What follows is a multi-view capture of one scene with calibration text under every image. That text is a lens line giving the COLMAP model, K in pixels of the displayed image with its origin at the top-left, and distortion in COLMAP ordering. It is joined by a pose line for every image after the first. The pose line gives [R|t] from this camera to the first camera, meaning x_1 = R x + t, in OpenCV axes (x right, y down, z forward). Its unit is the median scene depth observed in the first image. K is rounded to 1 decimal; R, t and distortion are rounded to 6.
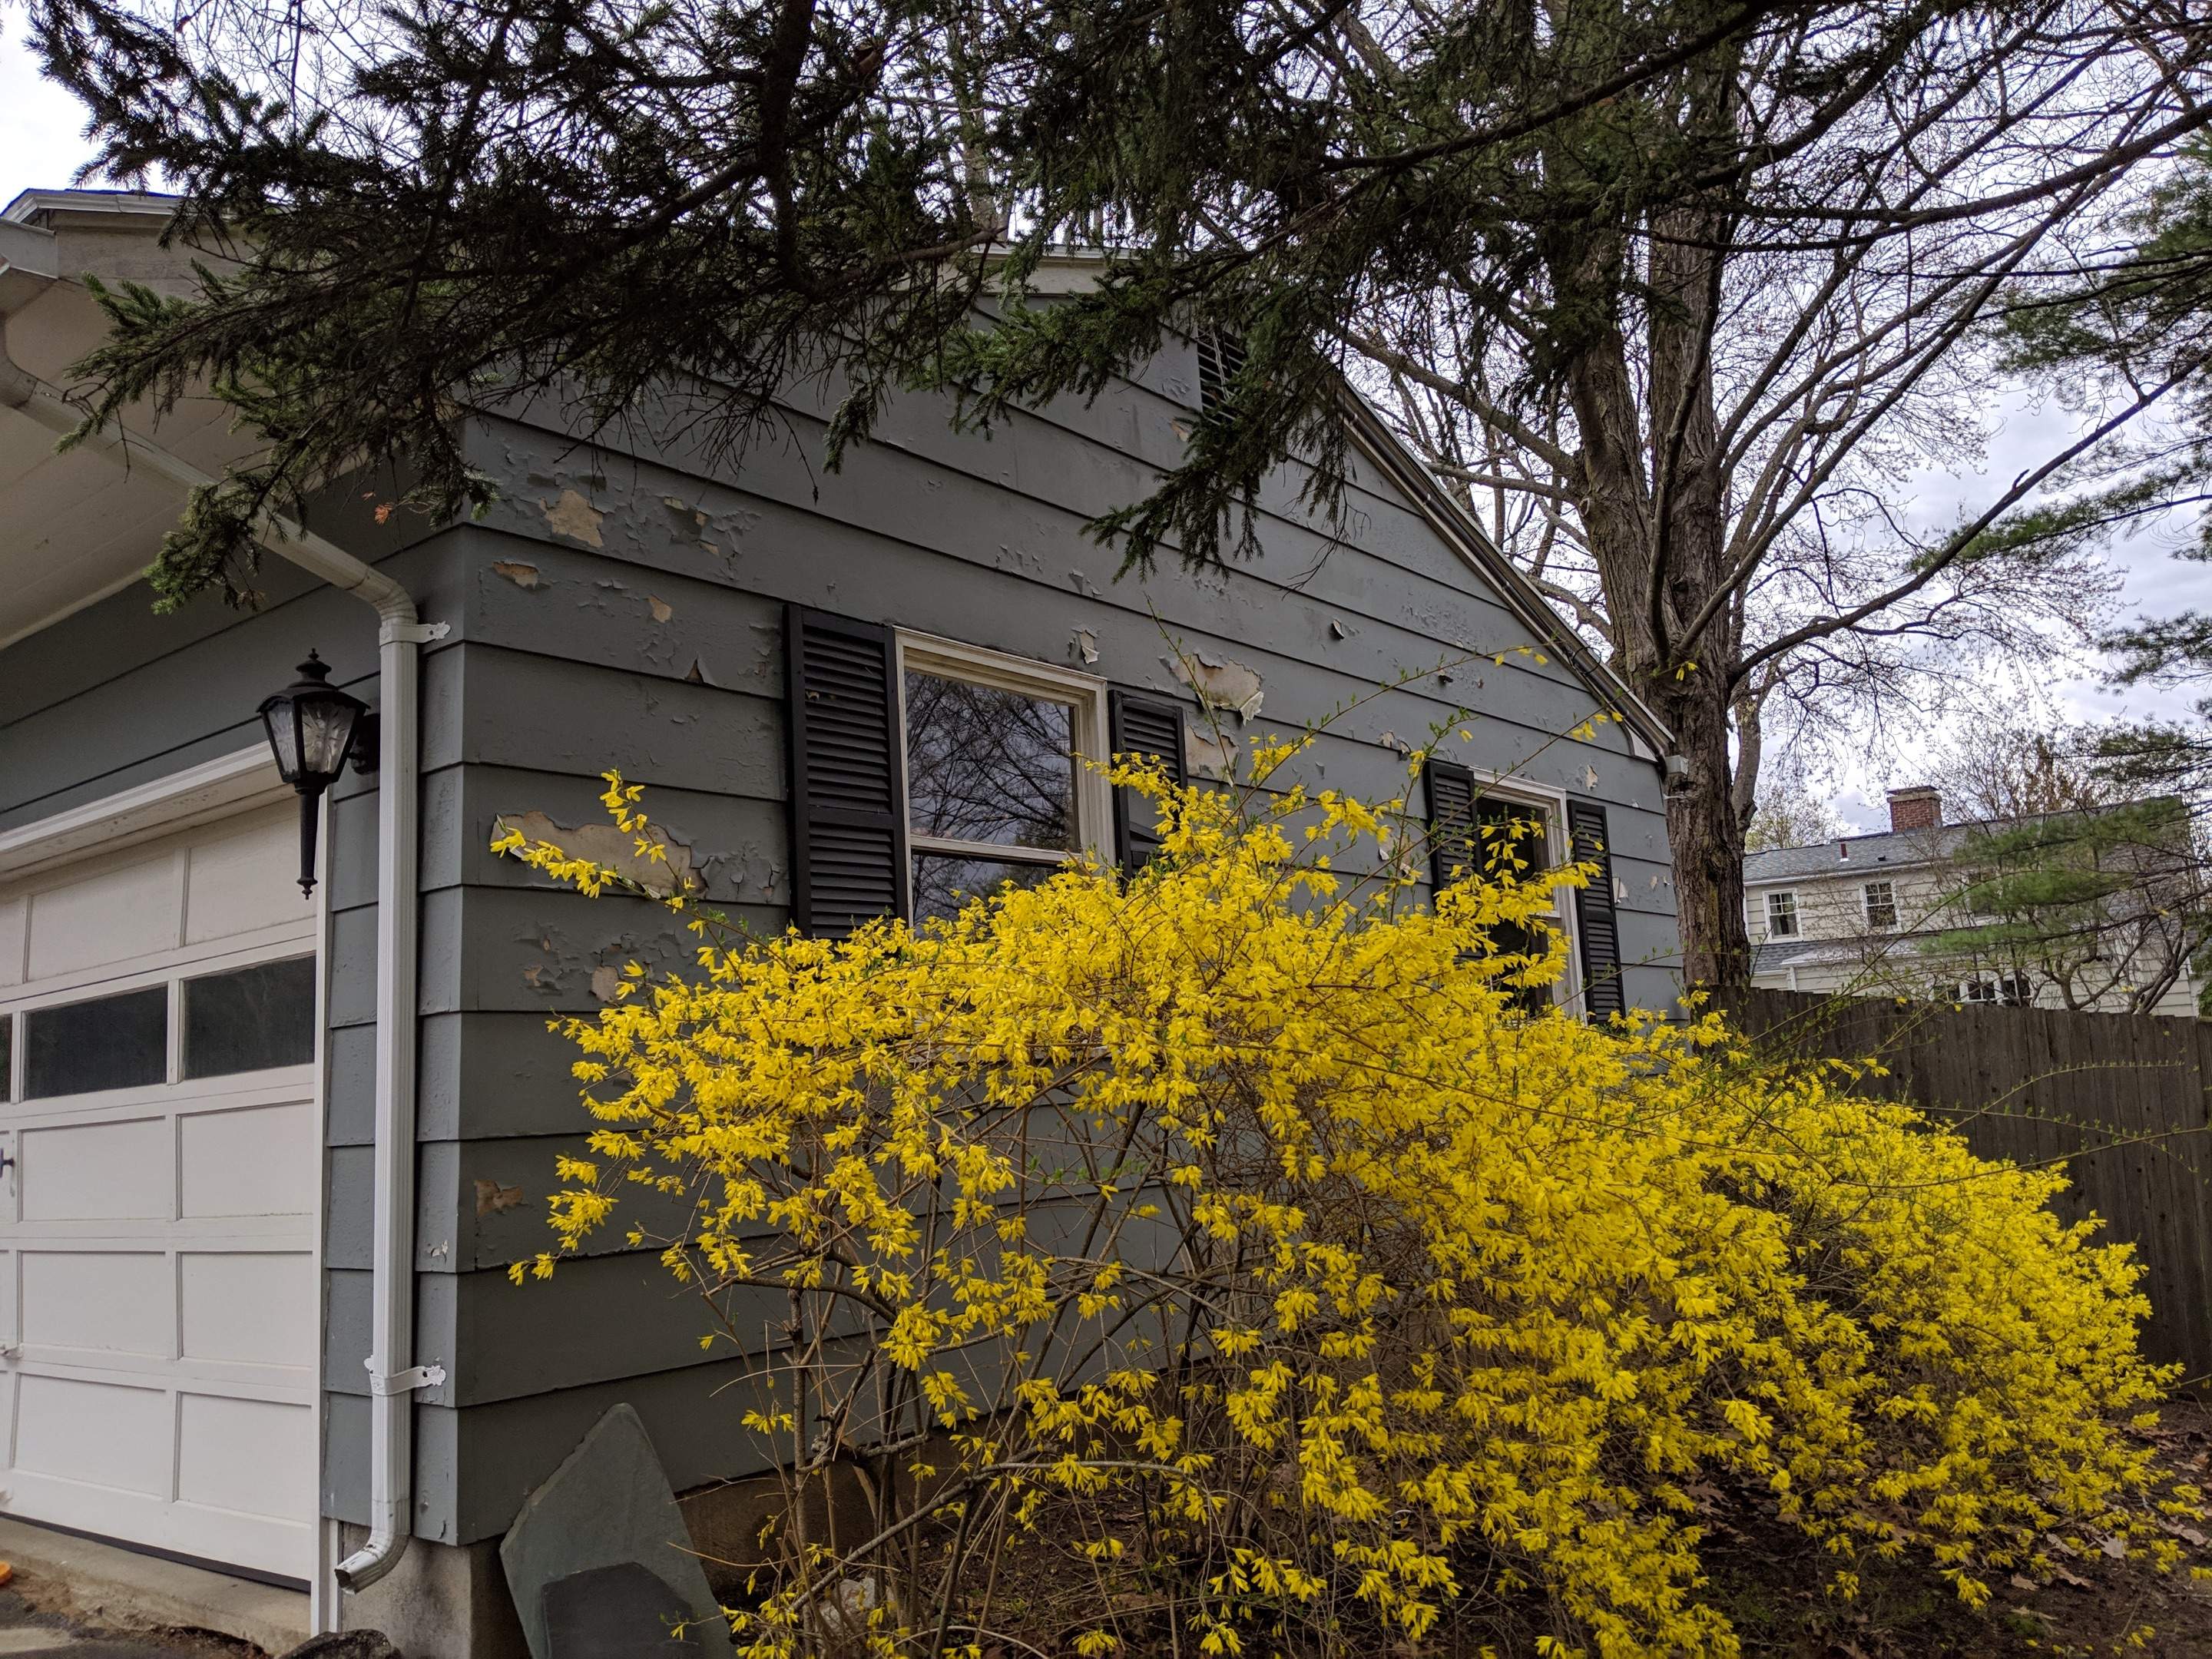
lens RADIAL K [[1781.6, 0, 1108.3], [0, 1781.6, 842.2], [0, 0, 1]] dist [0.085478, -0.159395]
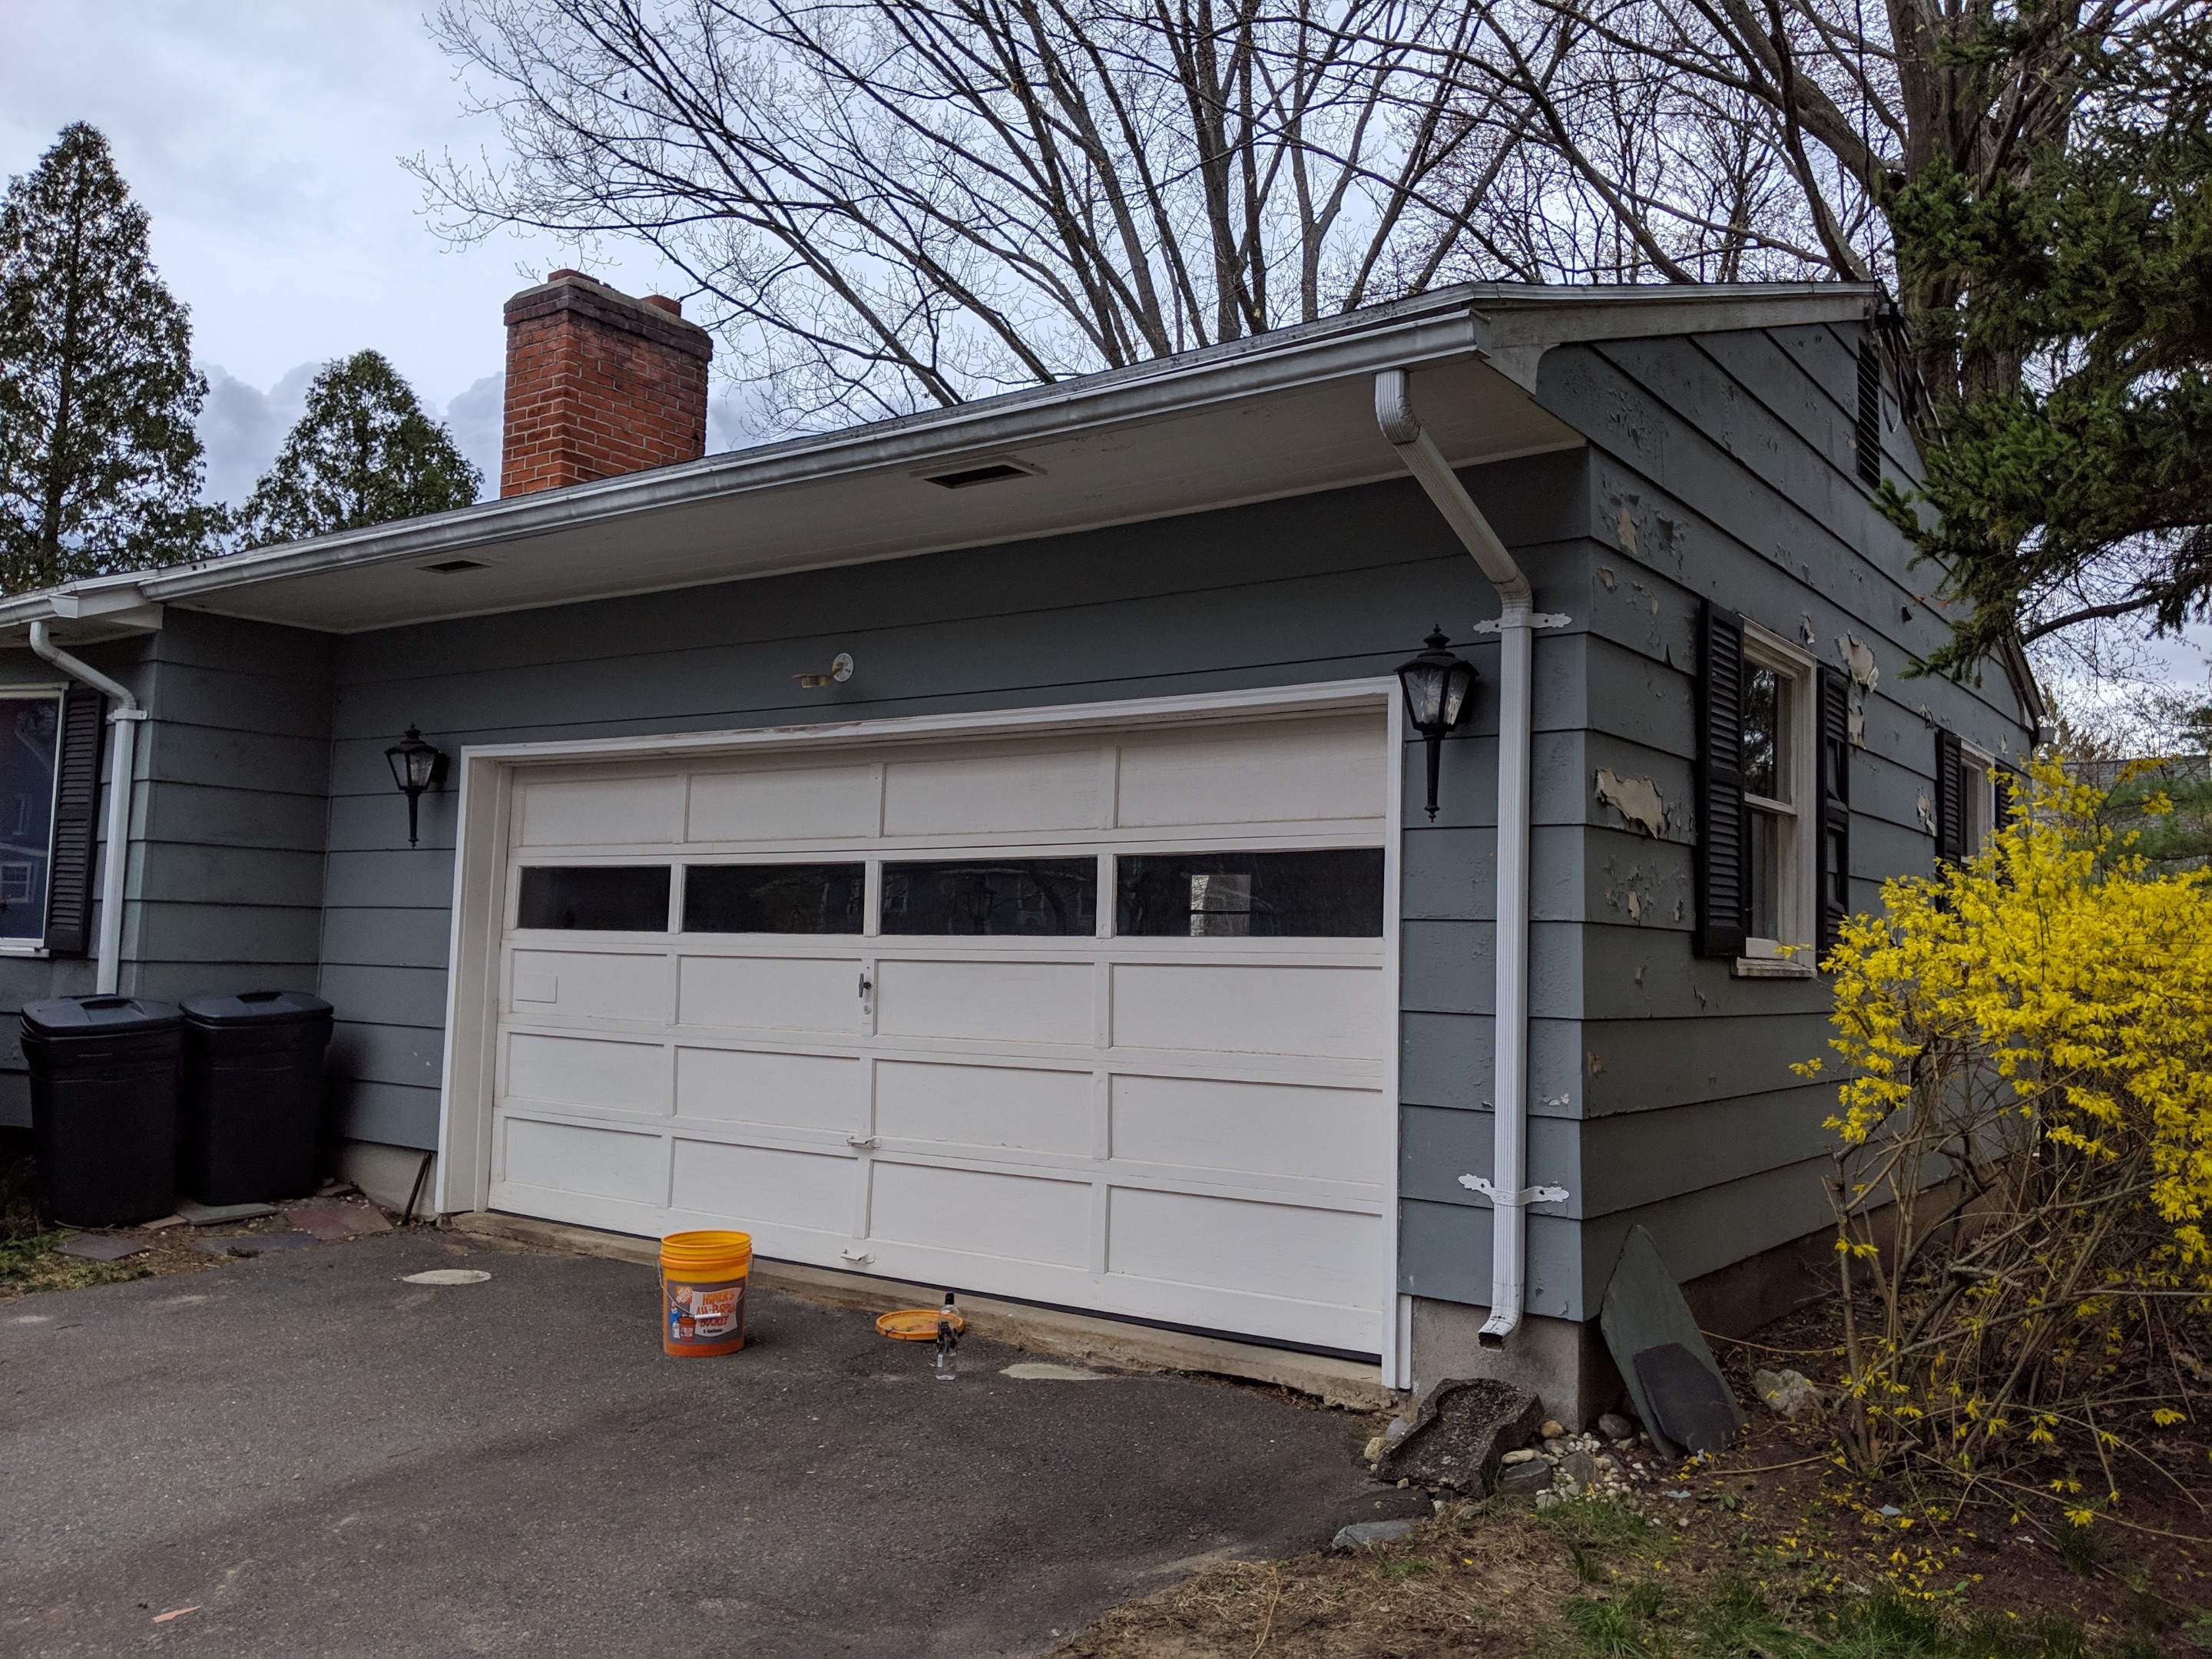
lens RADIAL K [[1784.4, 0, 1095.6], [0, 1784.4, 813.3], [0, 0, 1]] dist [0.078185, -0.117634]
pose [[0.996308, 0.082023, 0.025337, -0.702634], [-0.083471, 0.994539, 0.062642, -0.033212], [-0.020060, -0.064526, 0.997714, -0.266567]]
